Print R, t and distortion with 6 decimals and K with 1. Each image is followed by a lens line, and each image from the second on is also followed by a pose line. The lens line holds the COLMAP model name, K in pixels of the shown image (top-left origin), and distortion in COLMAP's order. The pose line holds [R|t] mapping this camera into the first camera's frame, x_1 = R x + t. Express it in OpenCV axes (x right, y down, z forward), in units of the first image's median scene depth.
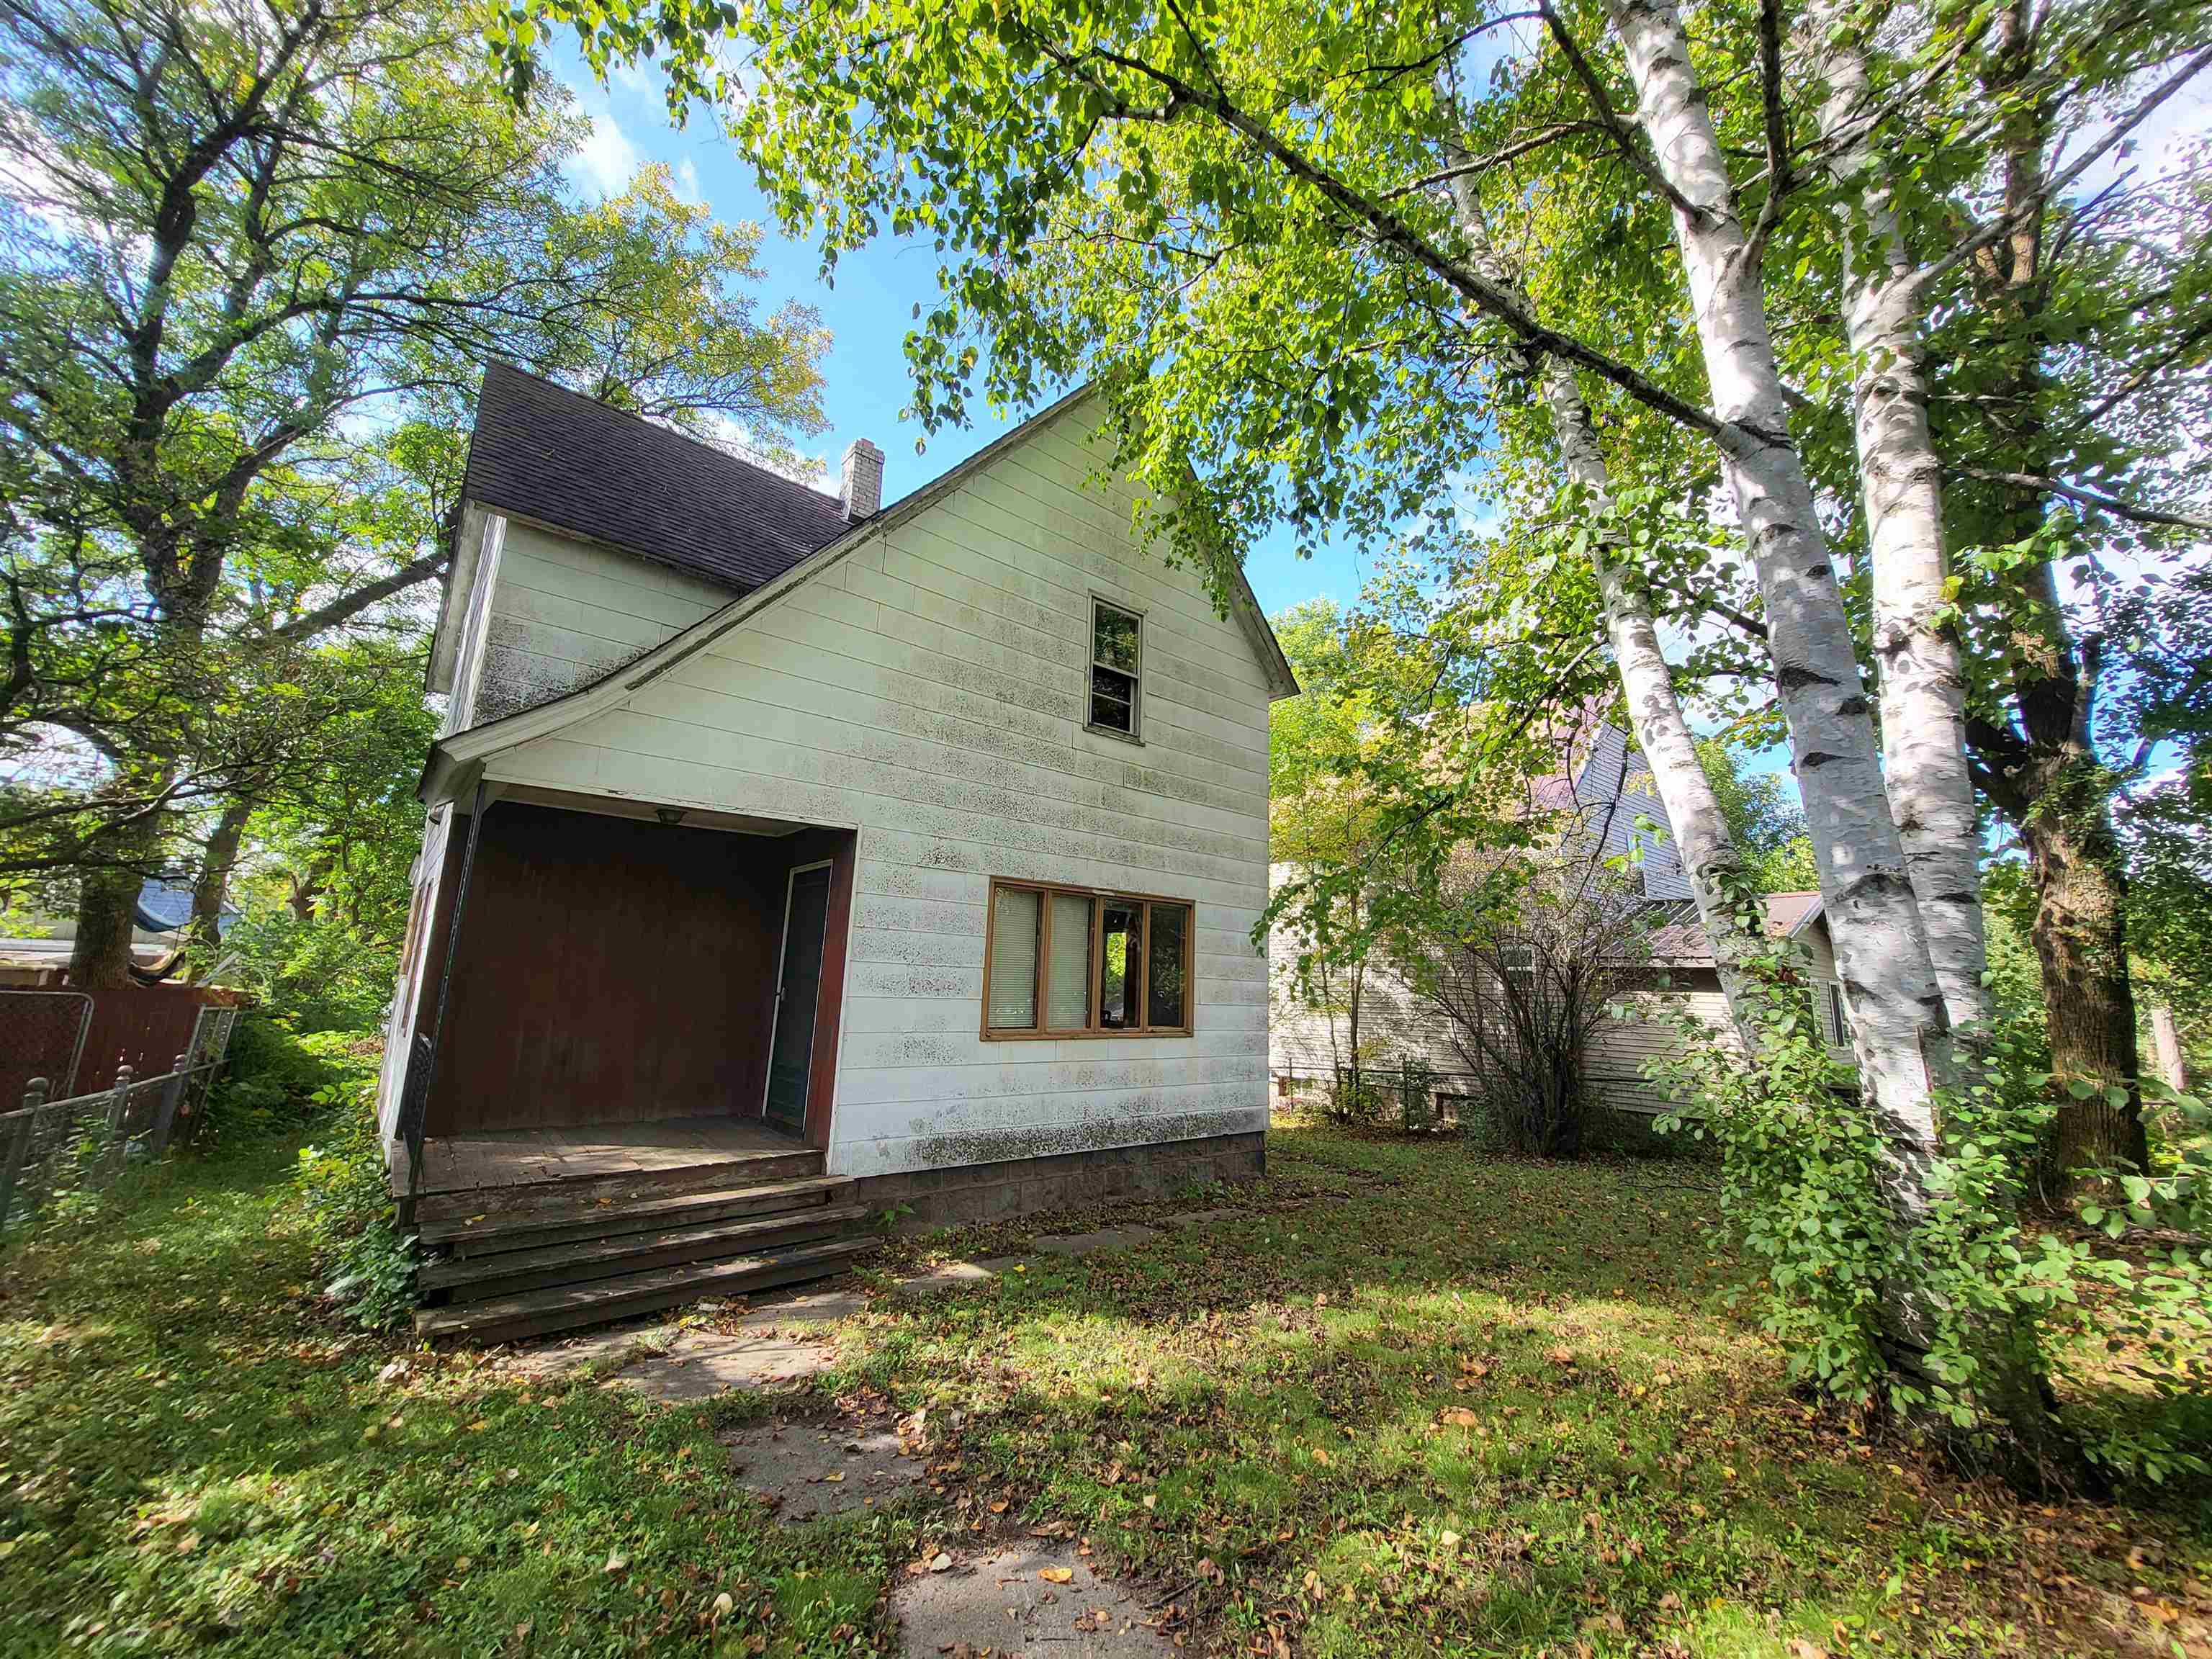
lens RADIAL K [[864.9, 0, 1103.2], [0, 864.9, 820.4], [0, 0, 1]] dist [-0.001053, -0.000593]
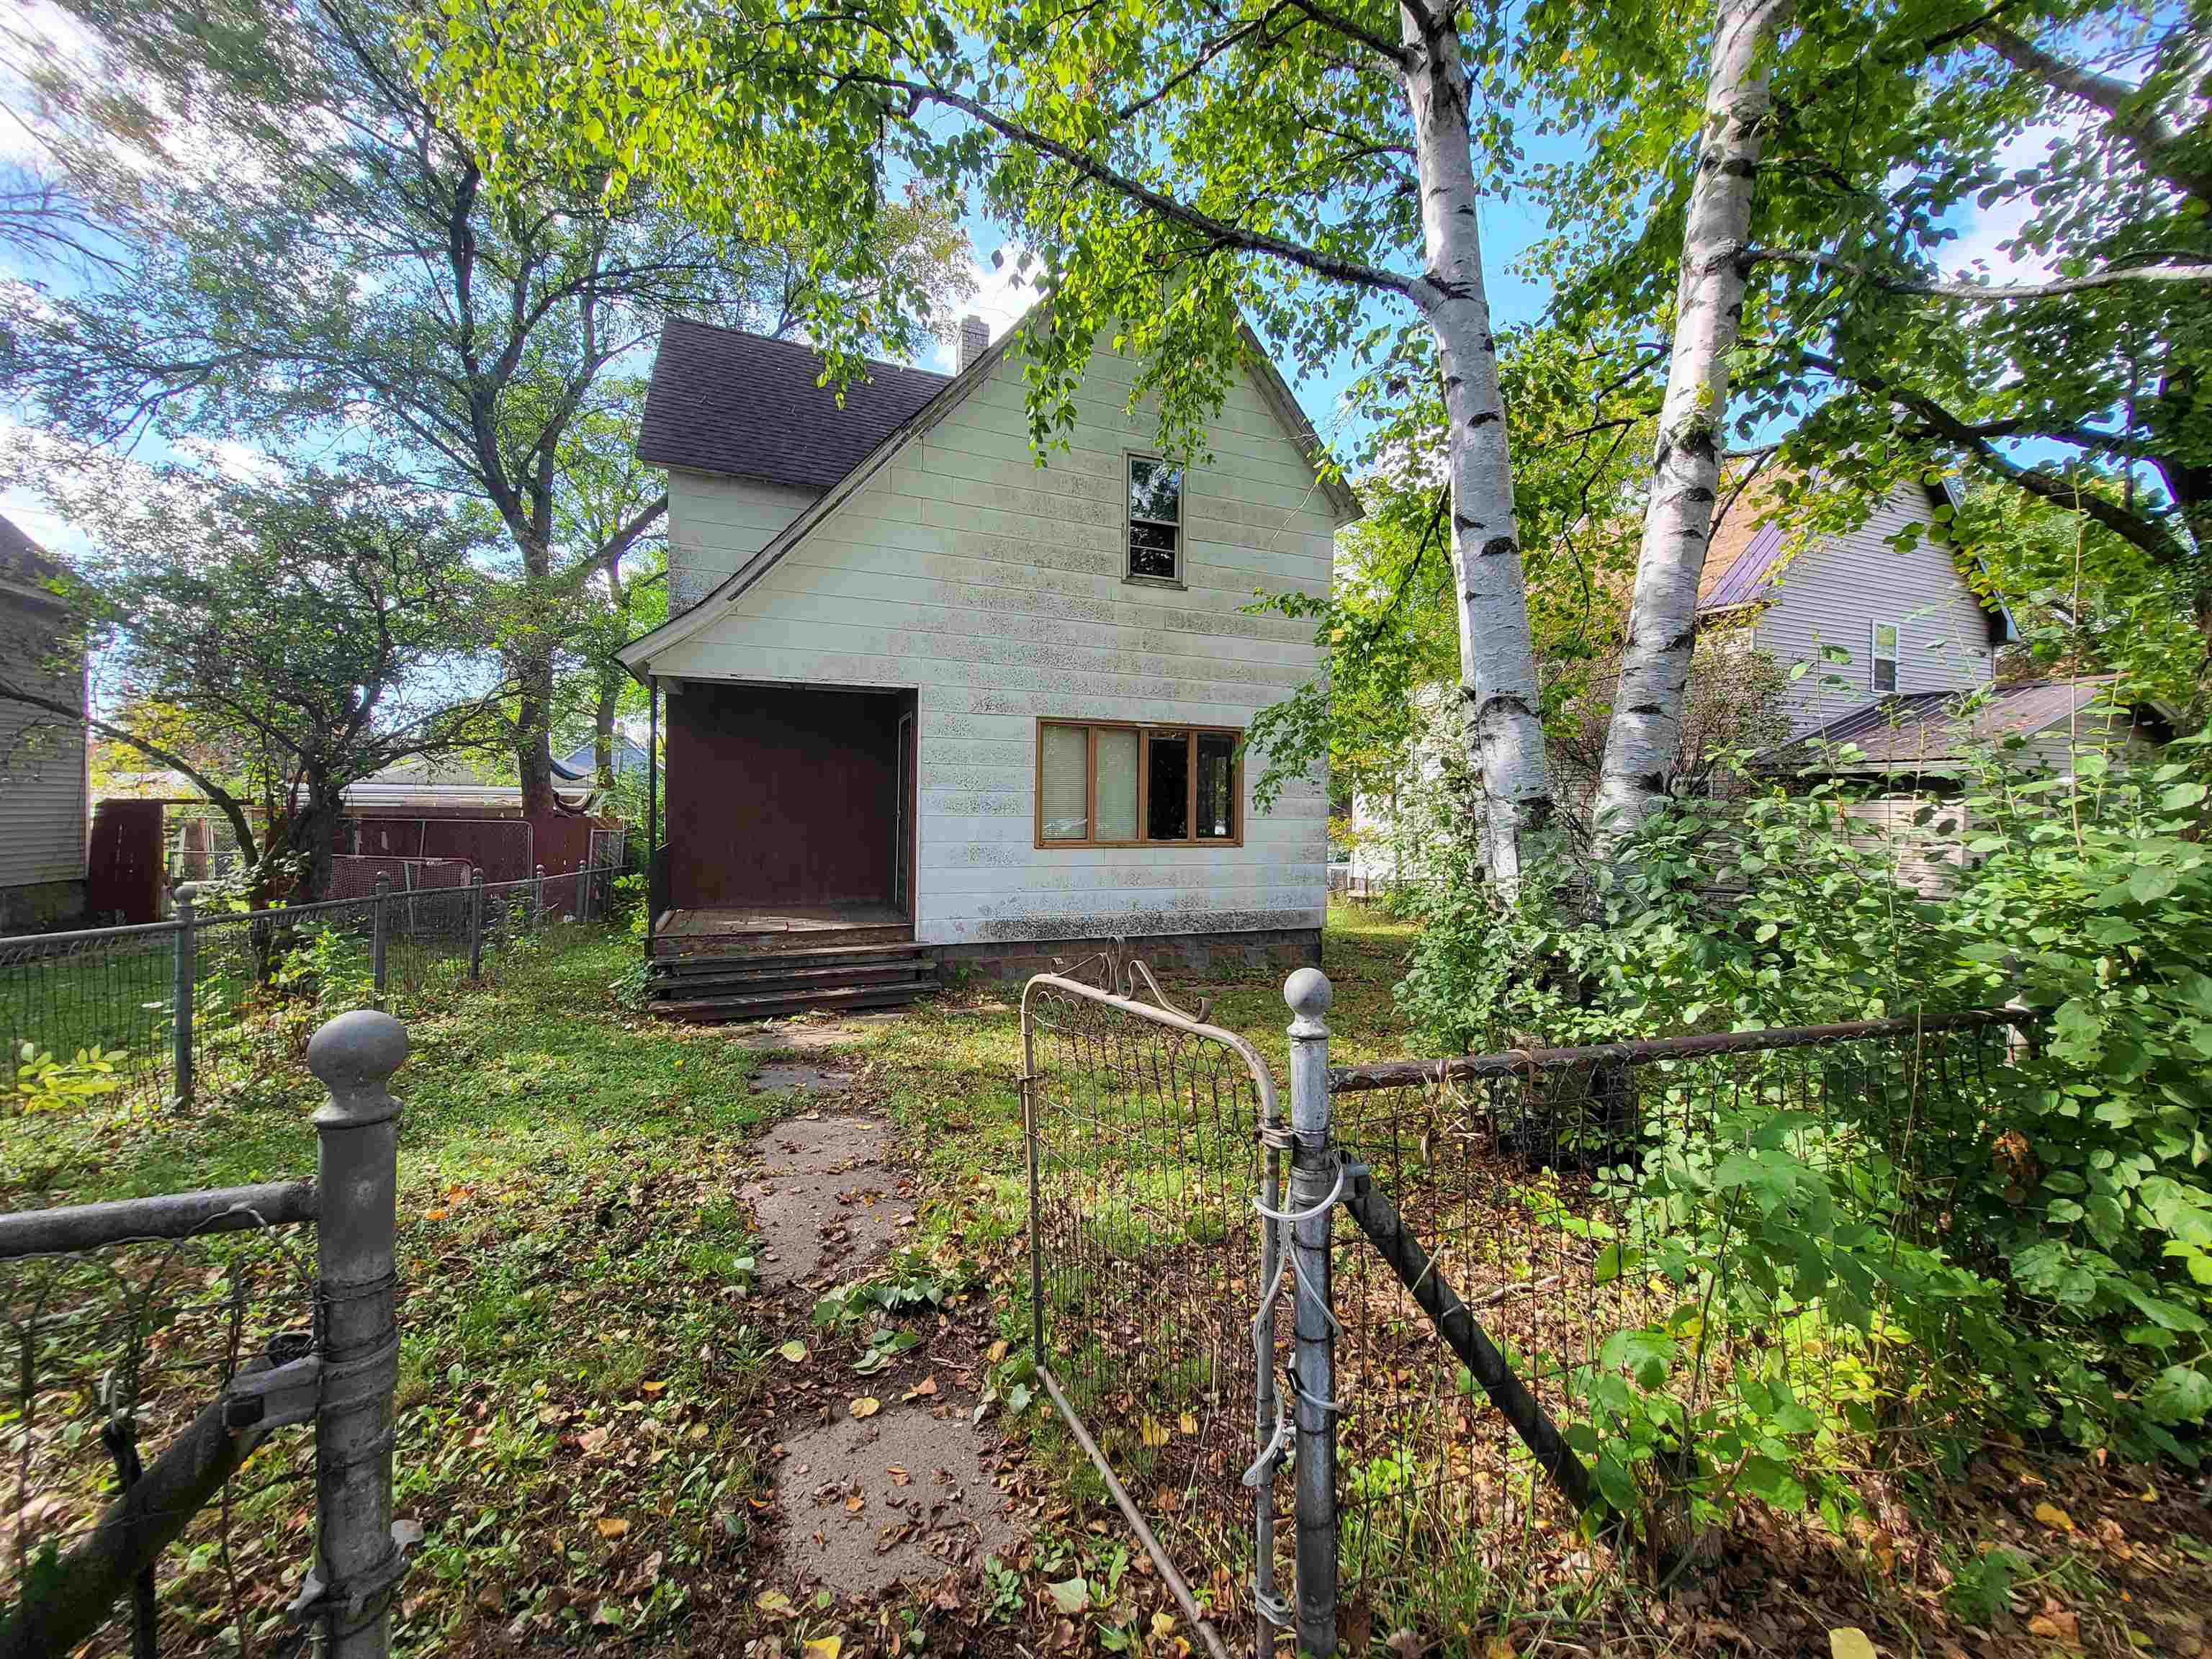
lens RADIAL K [[864.9, 0, 1117.2], [0, 864.9, 823.3], [0, 0, 1]] dist [-0.001053, -0.000593]
pose [[0.949133, -0.011065, -0.314682, 0.371413], [0.075121, 0.978482, 0.192173, -0.016324], [0.305784, -0.206037, 0.929540, -0.136172]]
